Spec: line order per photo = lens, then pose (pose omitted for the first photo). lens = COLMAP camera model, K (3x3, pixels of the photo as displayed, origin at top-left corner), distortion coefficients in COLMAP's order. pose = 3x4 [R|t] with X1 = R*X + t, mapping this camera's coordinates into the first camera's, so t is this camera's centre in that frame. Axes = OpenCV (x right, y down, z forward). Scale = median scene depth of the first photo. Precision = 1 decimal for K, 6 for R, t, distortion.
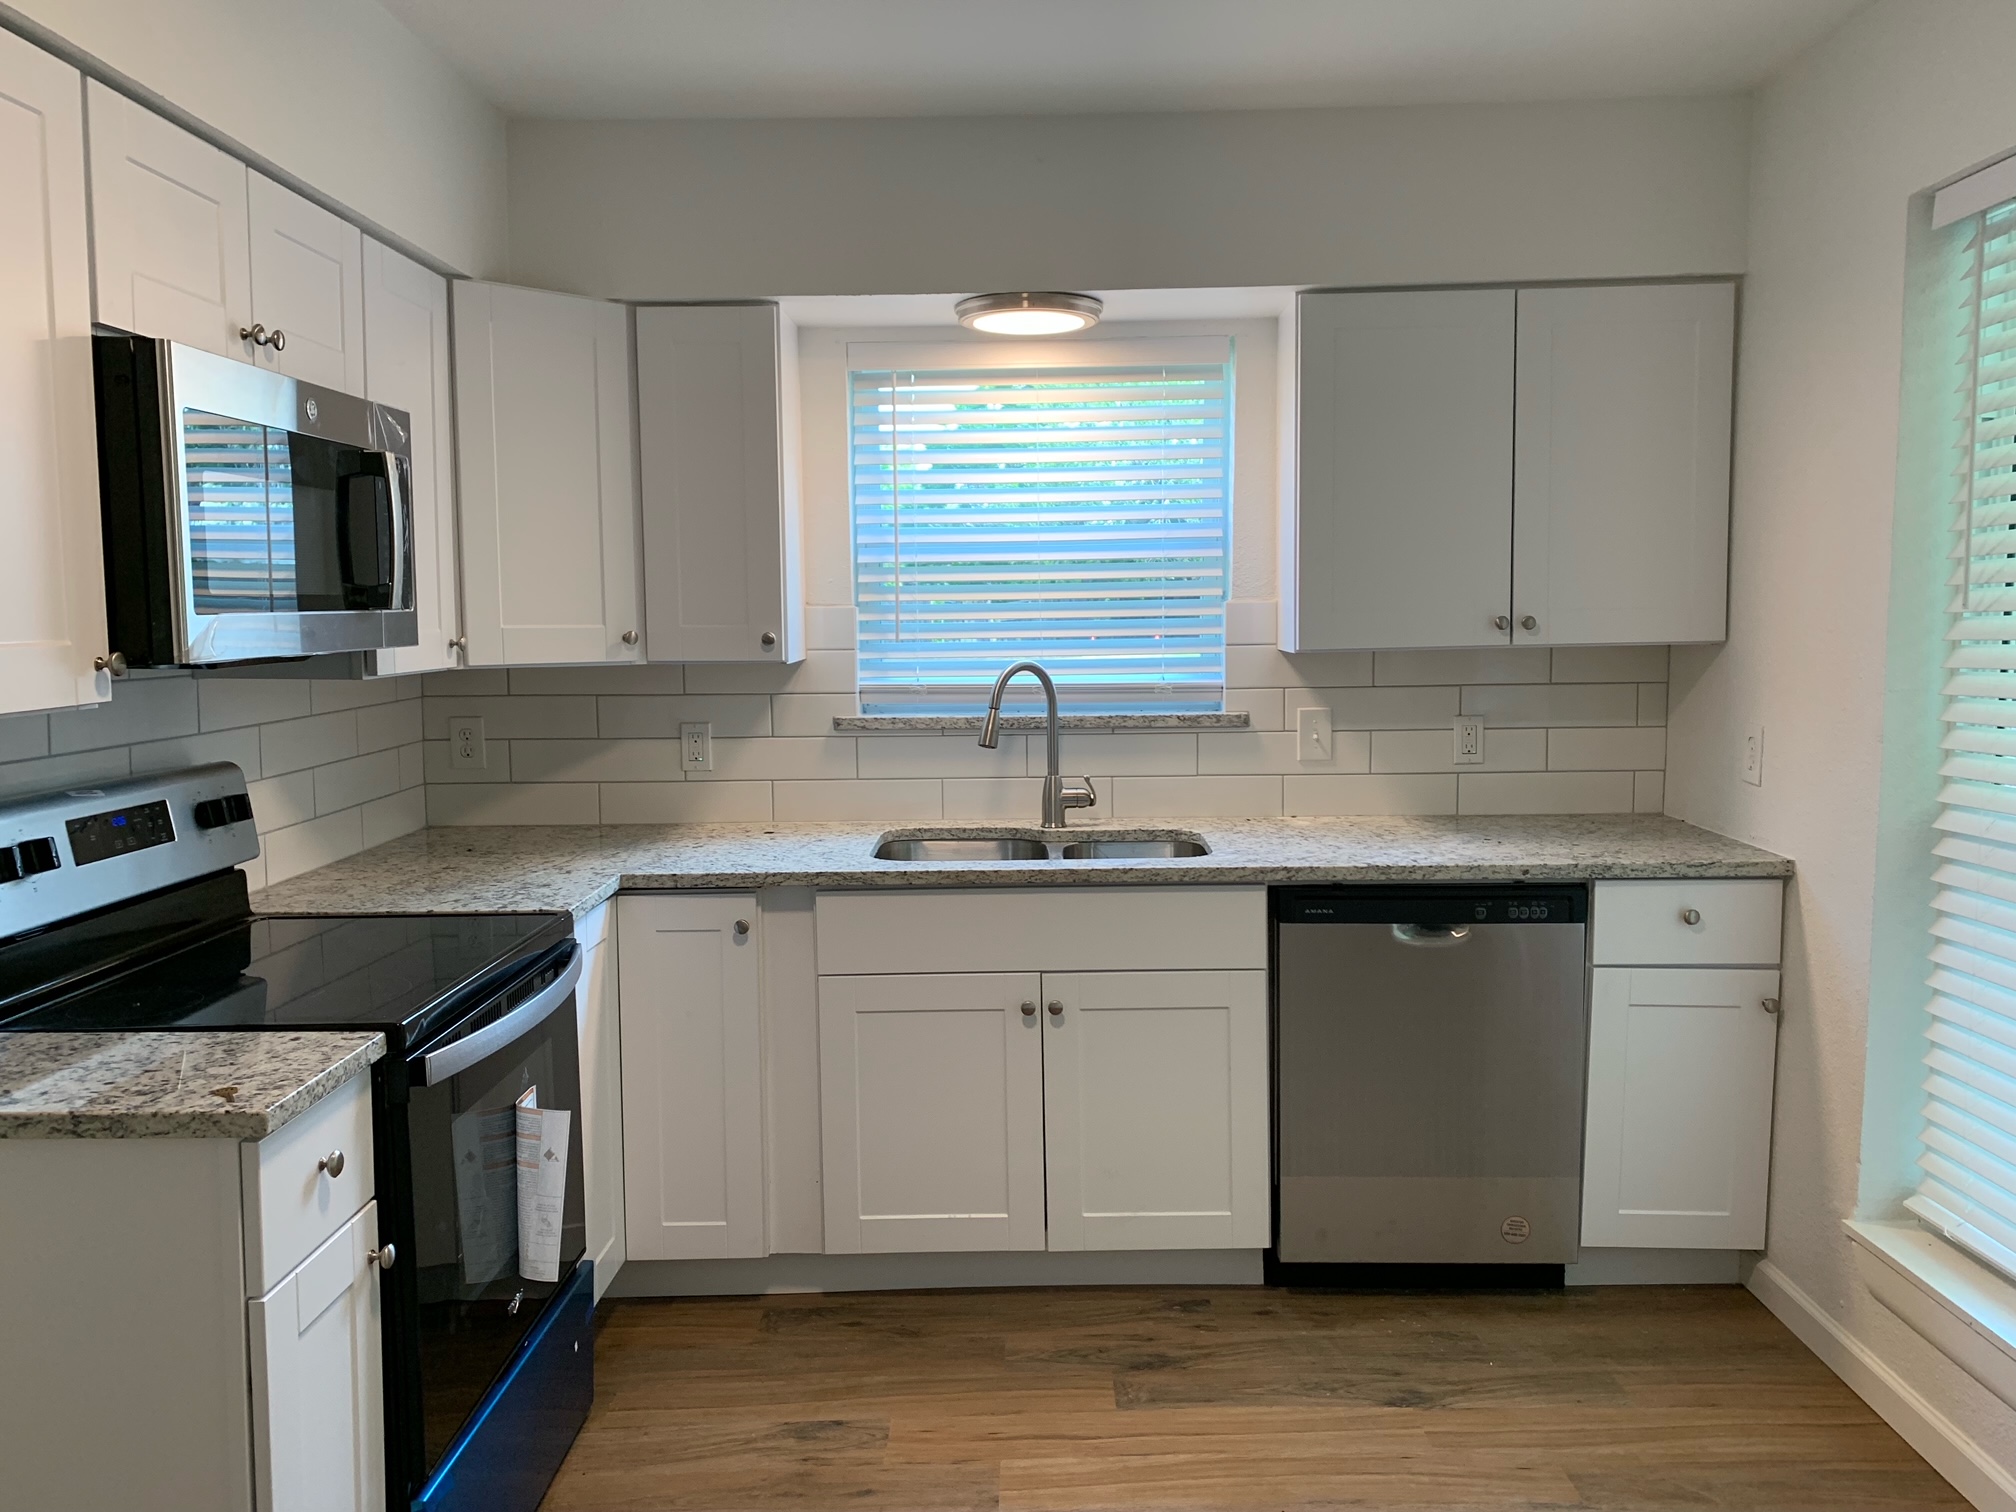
lens RADIAL K [[1548.0, 0, 1008.0], [0, 1548.0, 756.0], [0, 0, 1]] dist [0.047531, -0.004099]
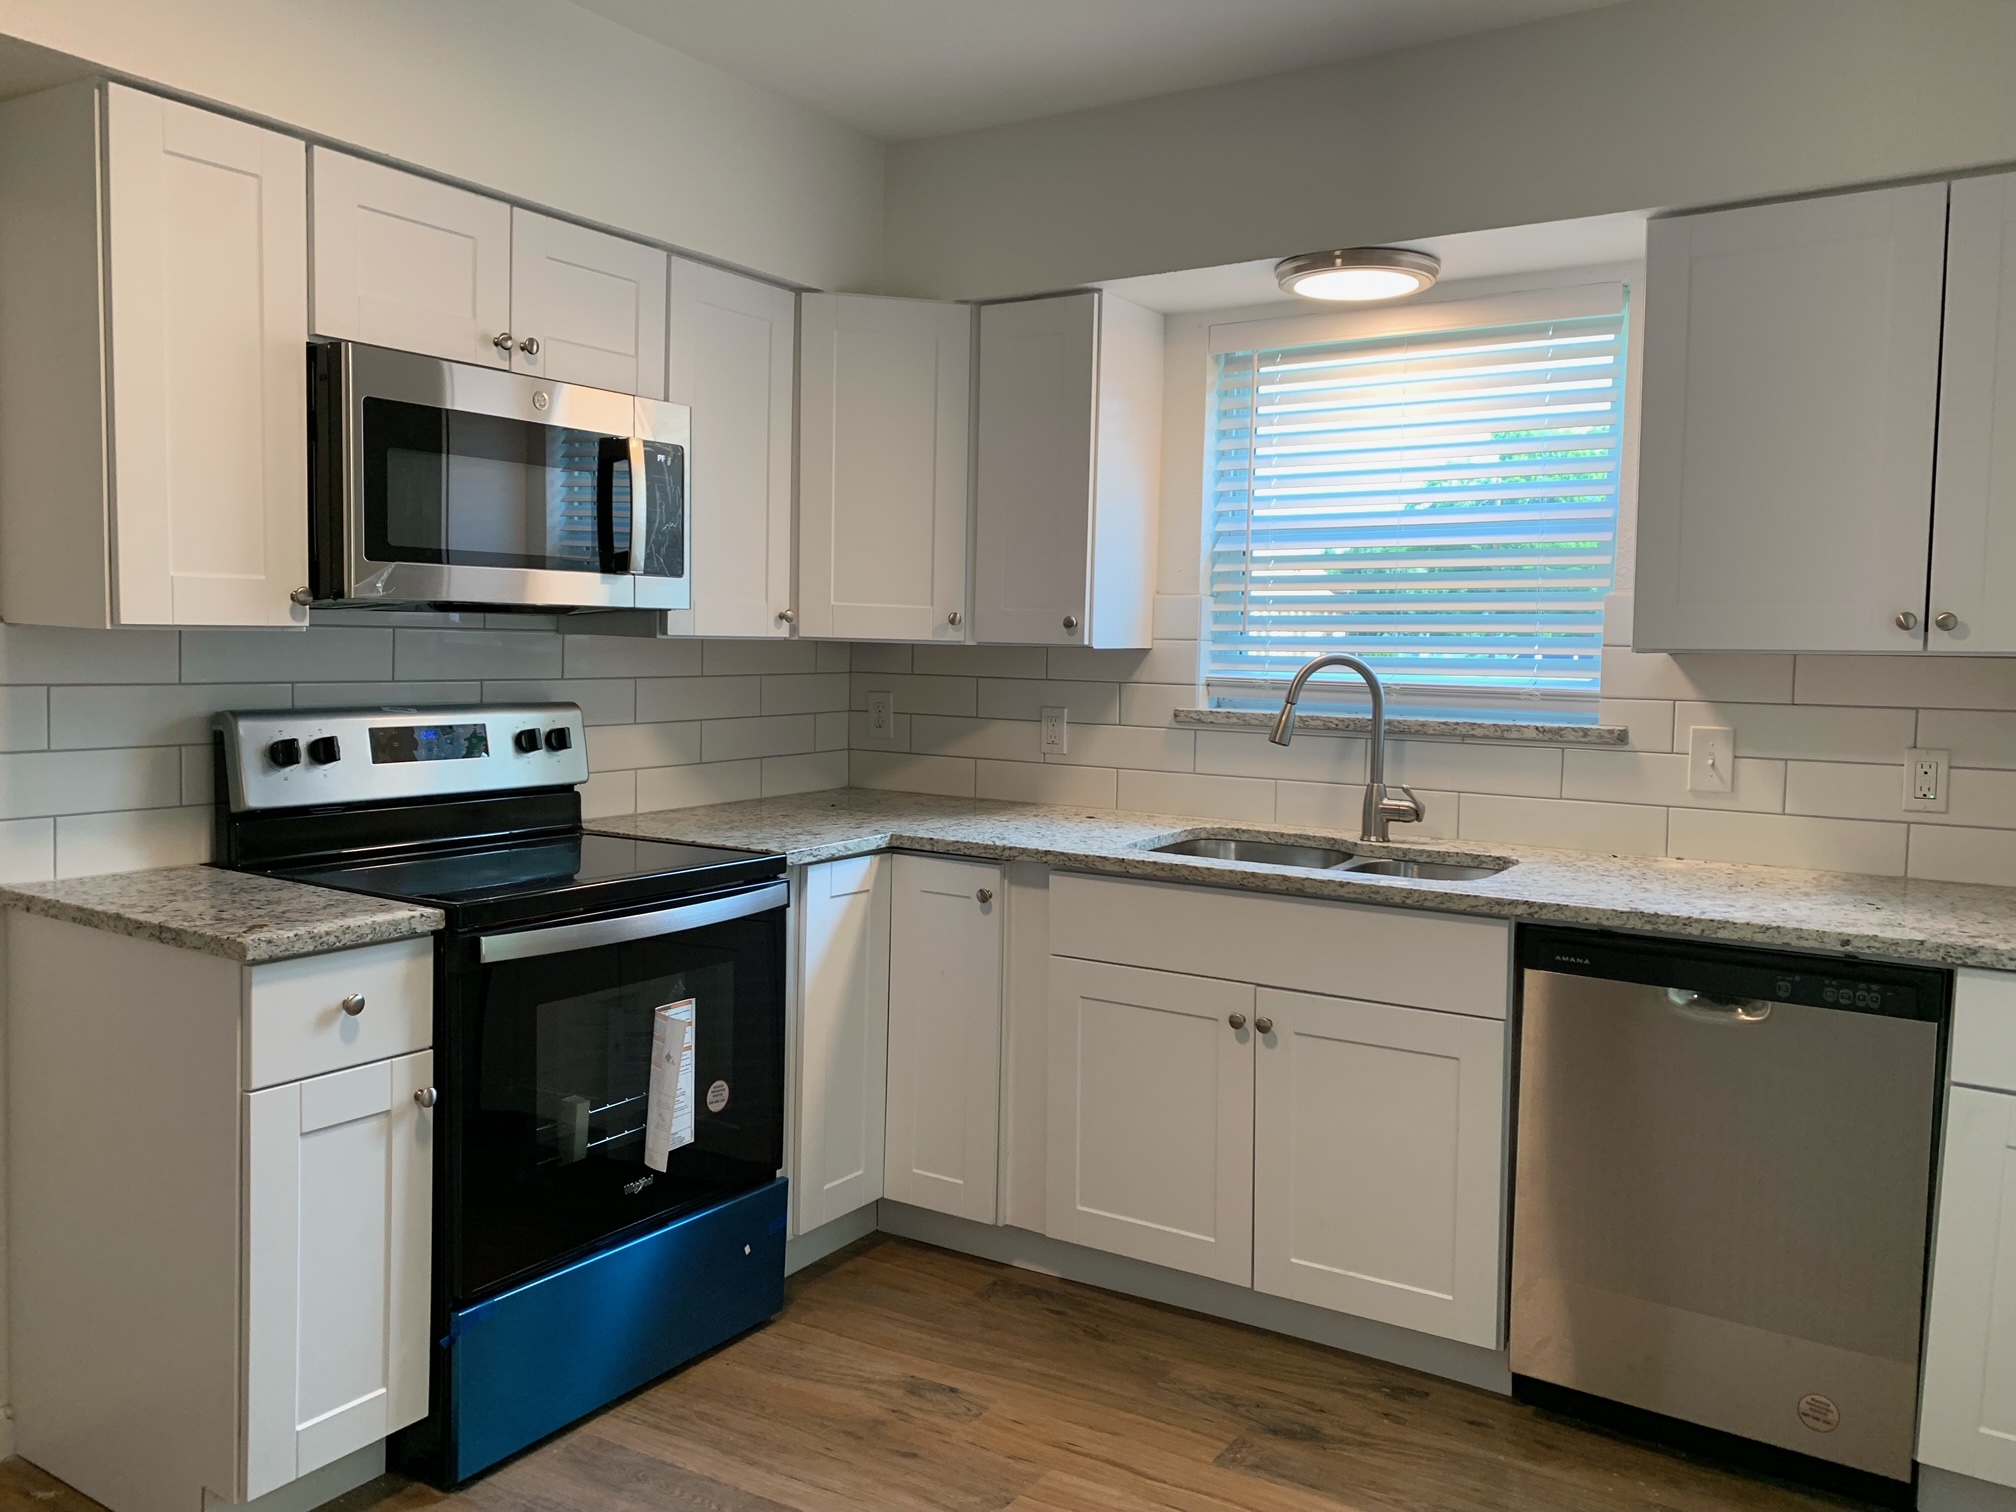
lens RADIAL K [[1543.5, 0, 1031.7], [0, 1543.5, 758.1], [0, 0, 1]] dist [0.030330, -0.007765]
pose [[0.850838, 0.067732, -0.521044, 0.373624], [-0.079658, 0.996822, -0.000499, 0.016389], [0.519354, 0.041930, 0.853530, 0.138918]]
